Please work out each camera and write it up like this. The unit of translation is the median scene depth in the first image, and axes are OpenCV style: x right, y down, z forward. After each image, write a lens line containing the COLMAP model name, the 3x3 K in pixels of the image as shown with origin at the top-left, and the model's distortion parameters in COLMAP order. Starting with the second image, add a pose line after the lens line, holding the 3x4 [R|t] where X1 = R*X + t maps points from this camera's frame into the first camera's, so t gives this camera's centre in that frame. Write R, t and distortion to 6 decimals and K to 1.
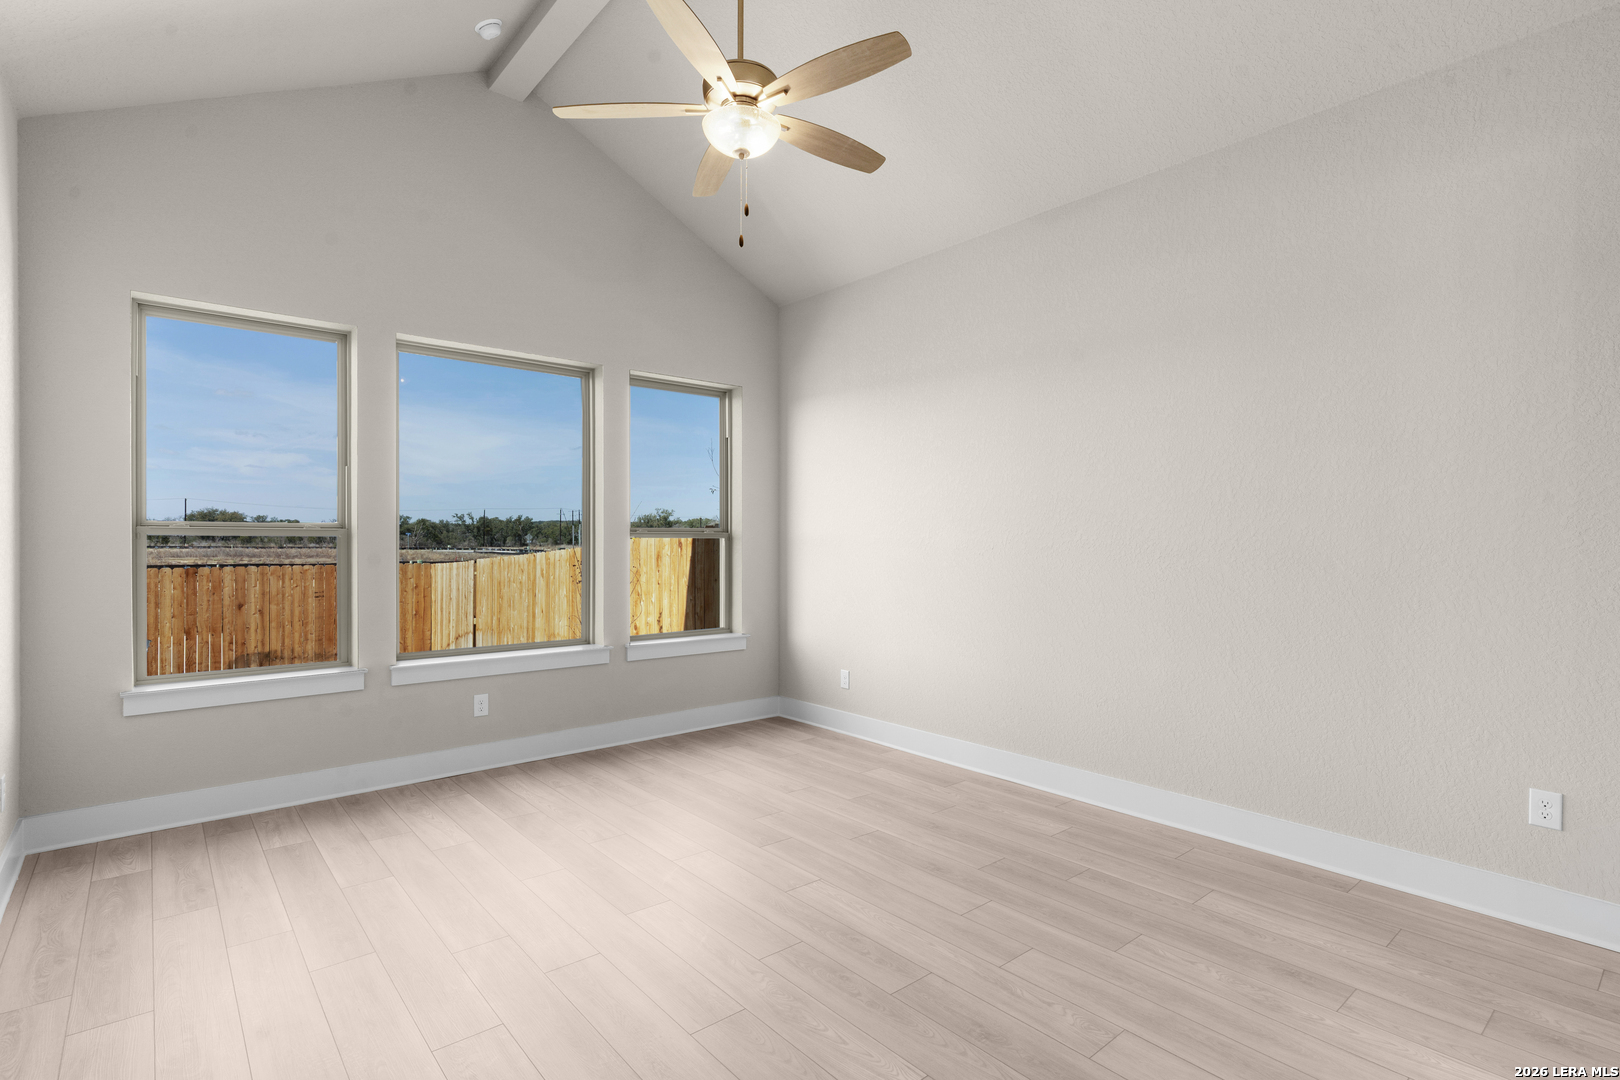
lens RADIAL K [[795.9, 0, 810.3], [0, 795.9, 540.1], [0, 0, 1]] dist [0.002896, -0.000455]
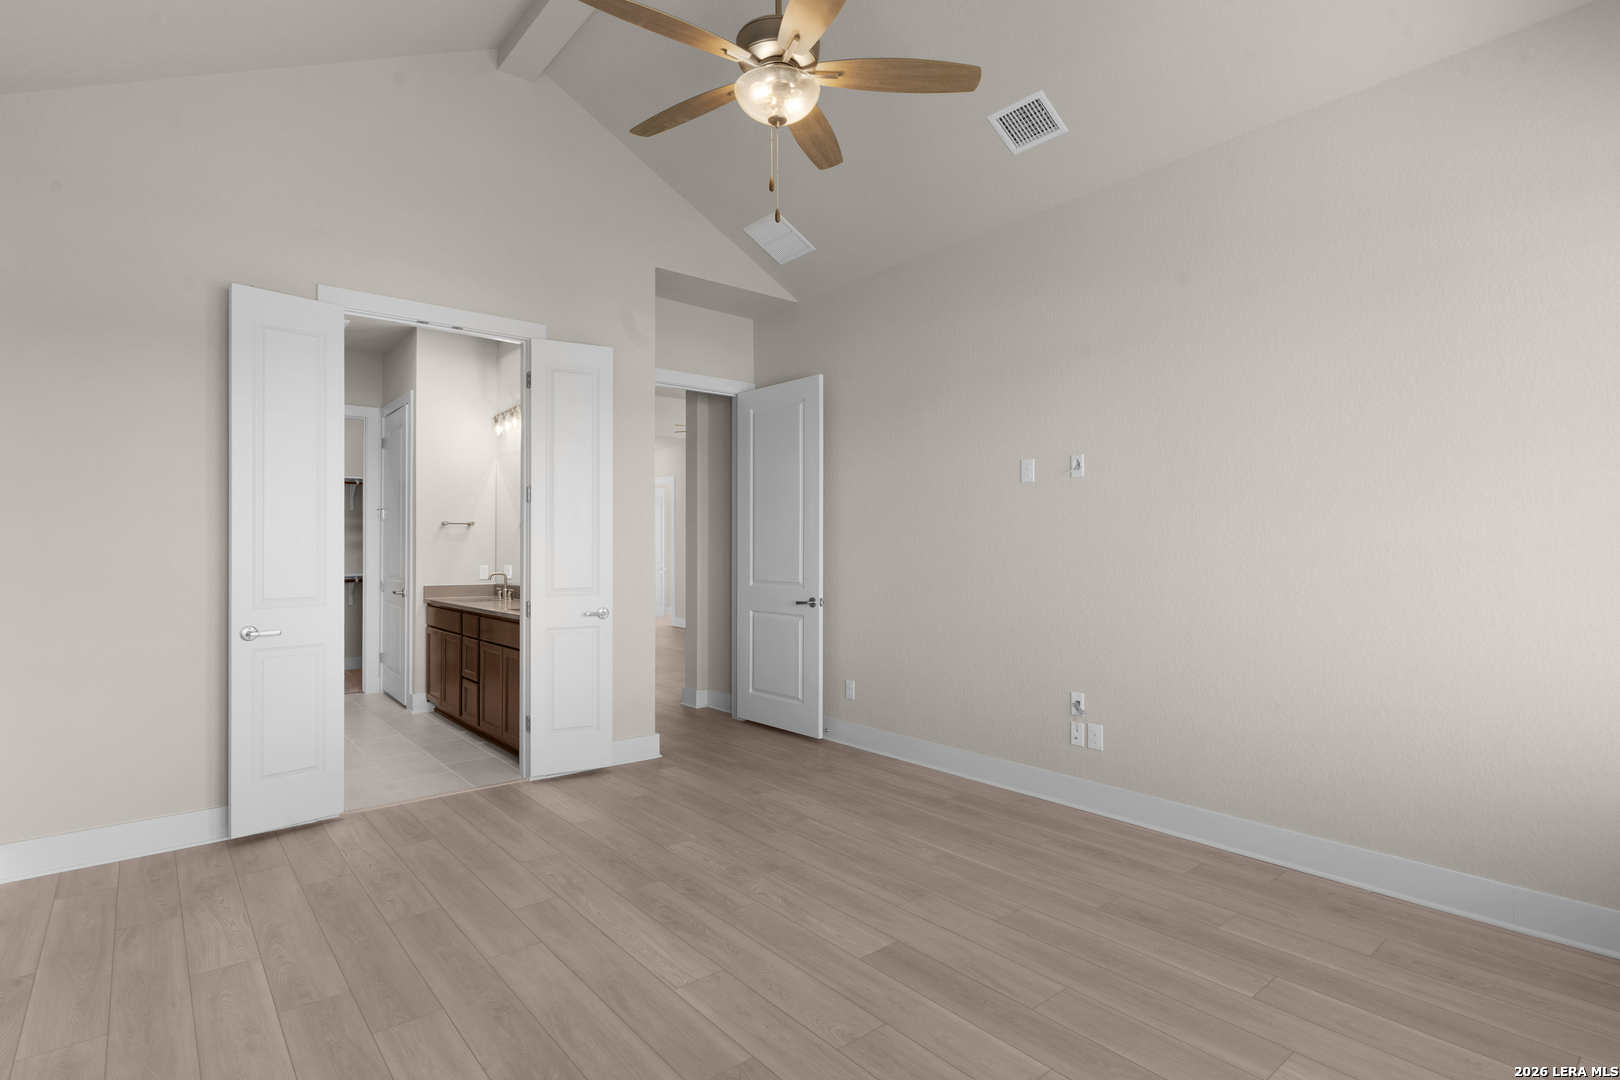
lens RADIAL K [[795.9, 0, 810.1], [0, 795.9, 546.5], [0, 0, 1]] dist [0.002896, -0.000455]
pose [[-0.999967, -0.001291, 0.007965, -0.071462], [-0.001377, 0.999940, -0.010823, 0.008202], [-0.007950, -0.010834, -0.999910, 1.033026]]
